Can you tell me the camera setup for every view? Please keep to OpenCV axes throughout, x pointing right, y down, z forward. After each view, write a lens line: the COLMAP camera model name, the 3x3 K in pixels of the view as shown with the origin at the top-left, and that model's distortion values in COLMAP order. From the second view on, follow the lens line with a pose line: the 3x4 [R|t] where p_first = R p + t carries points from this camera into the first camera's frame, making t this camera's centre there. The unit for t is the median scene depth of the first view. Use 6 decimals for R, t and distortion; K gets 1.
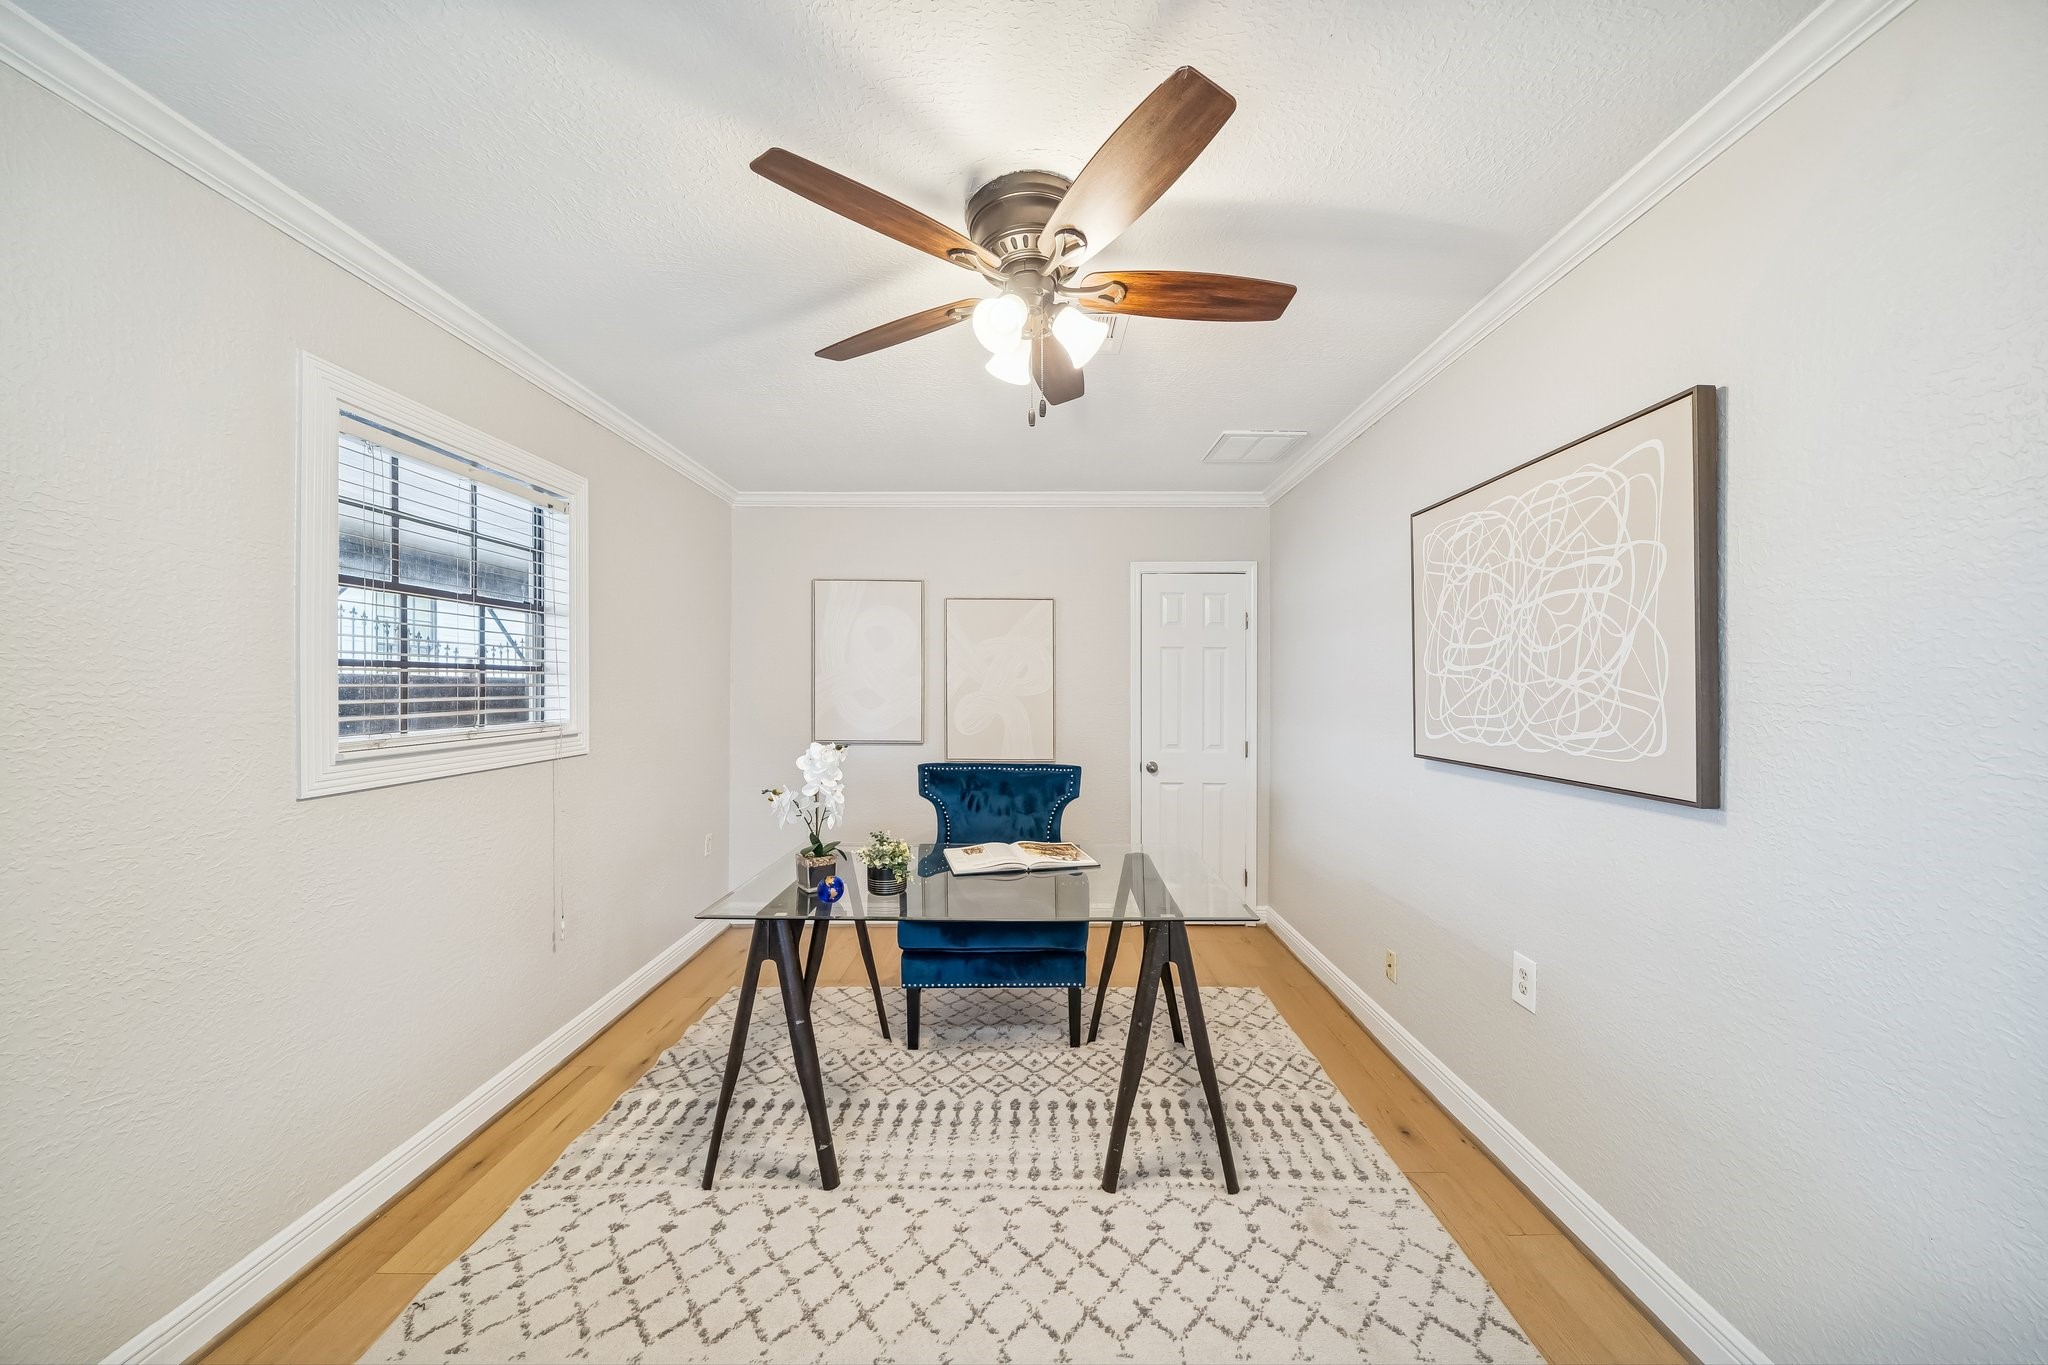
lens RADIAL K [[707.2, 0, 1021.1], [0, 707.2, 682.0], [0, 0, 1]] dist [-0.001907, -0.001357]
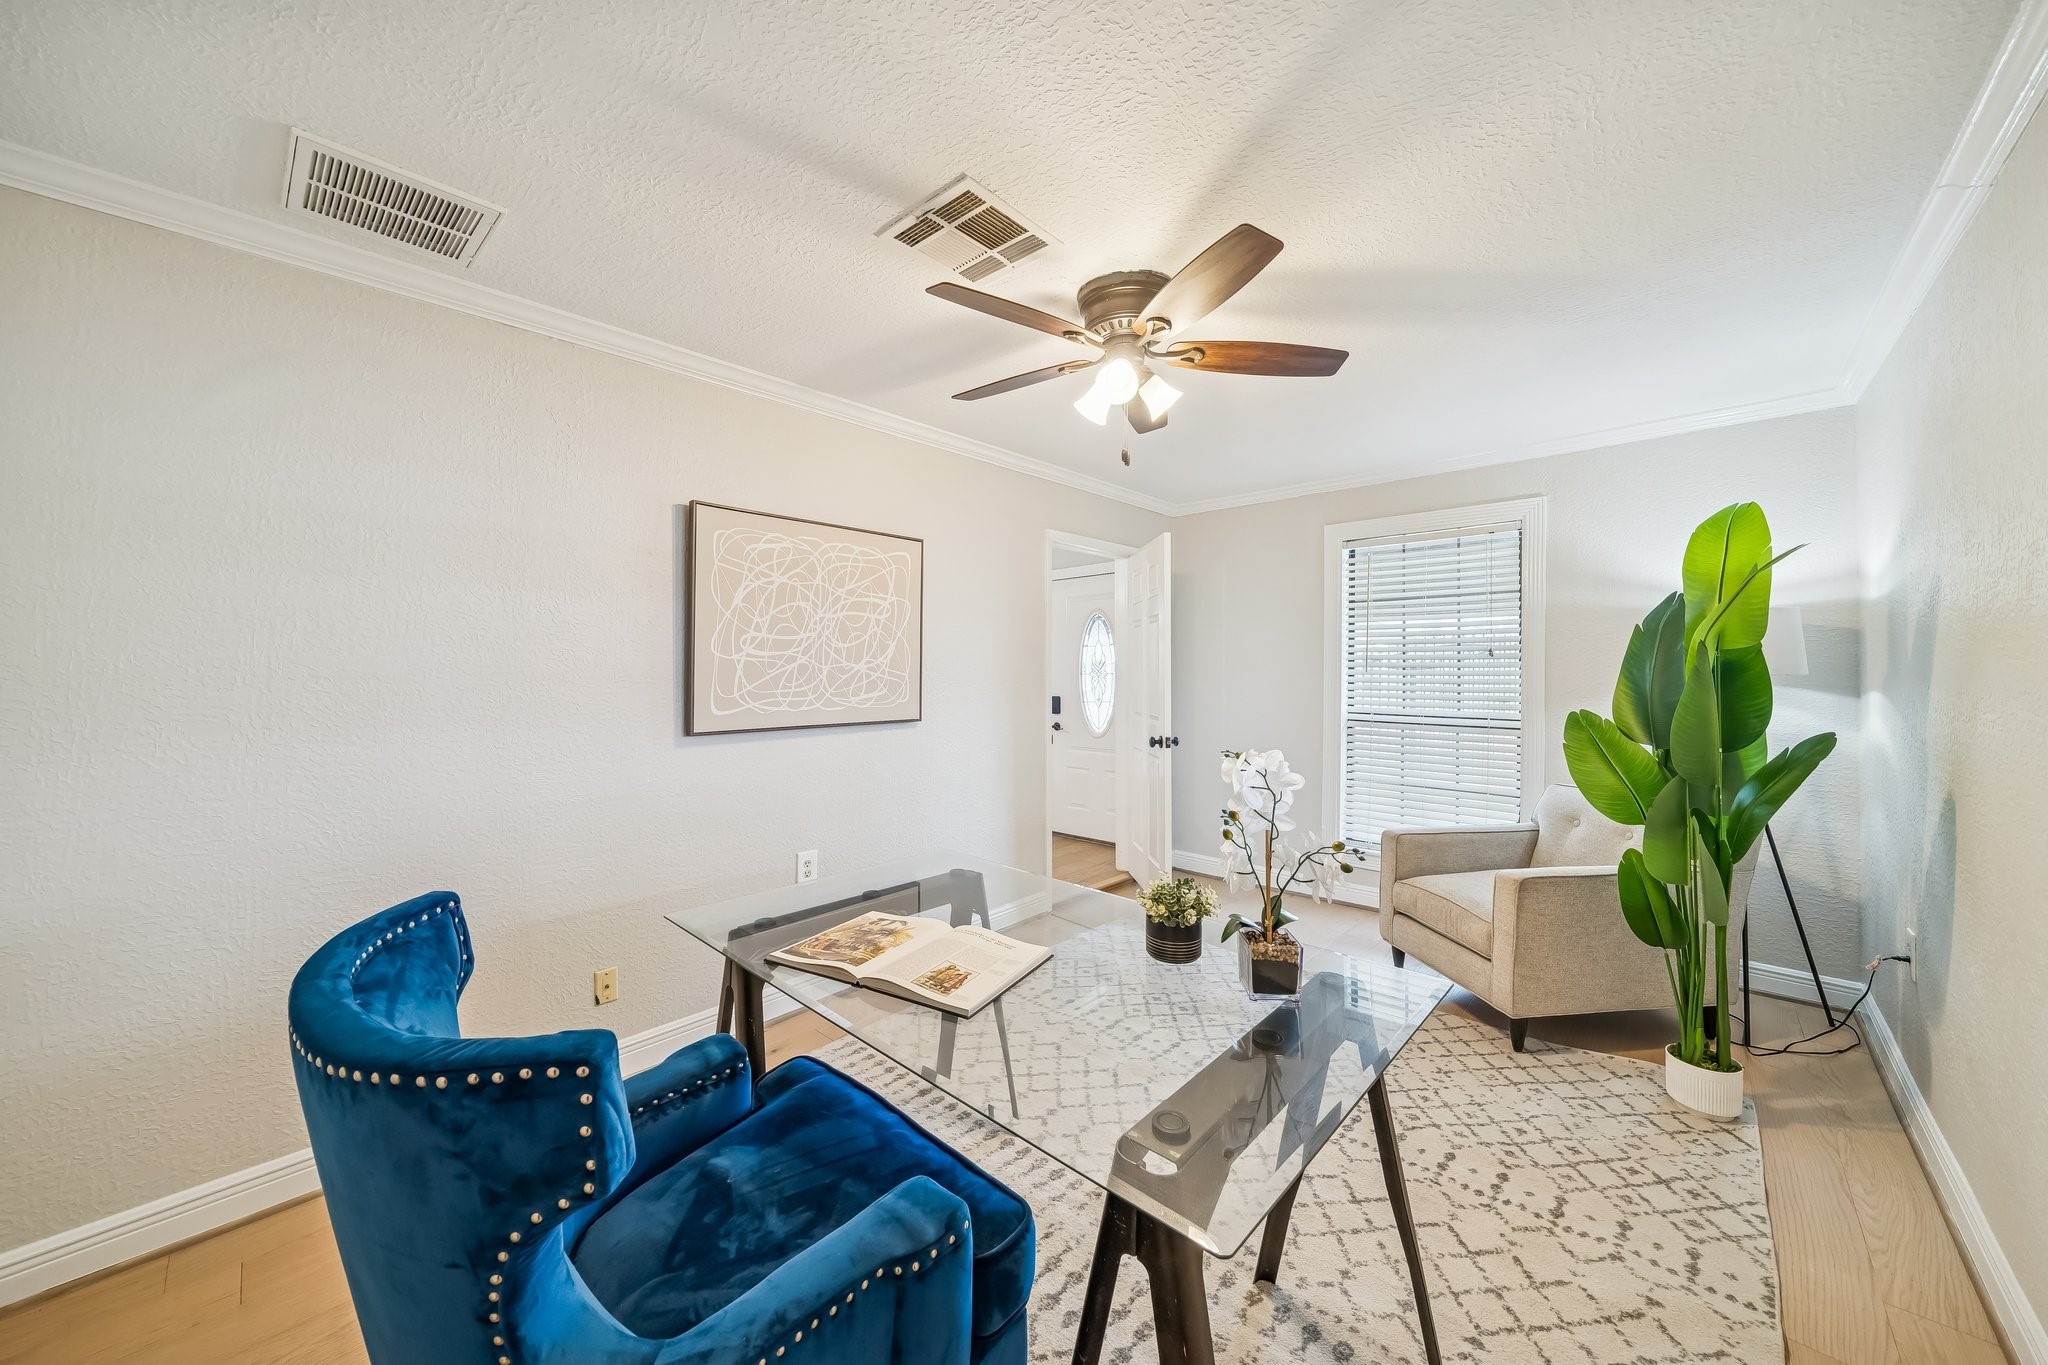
lens RADIAL K [[707.2, 0, 1013.8], [0, 707.2, 683.5], [0, 0, 1]] dist [-0.001907, -0.001357]
pose [[-0.731204, 0.000419, 0.682158, -0.614219], [0.003348, 0.999990, 0.002974, 0.035252], [-0.682150, 0.004458, -0.731199, 1.798240]]
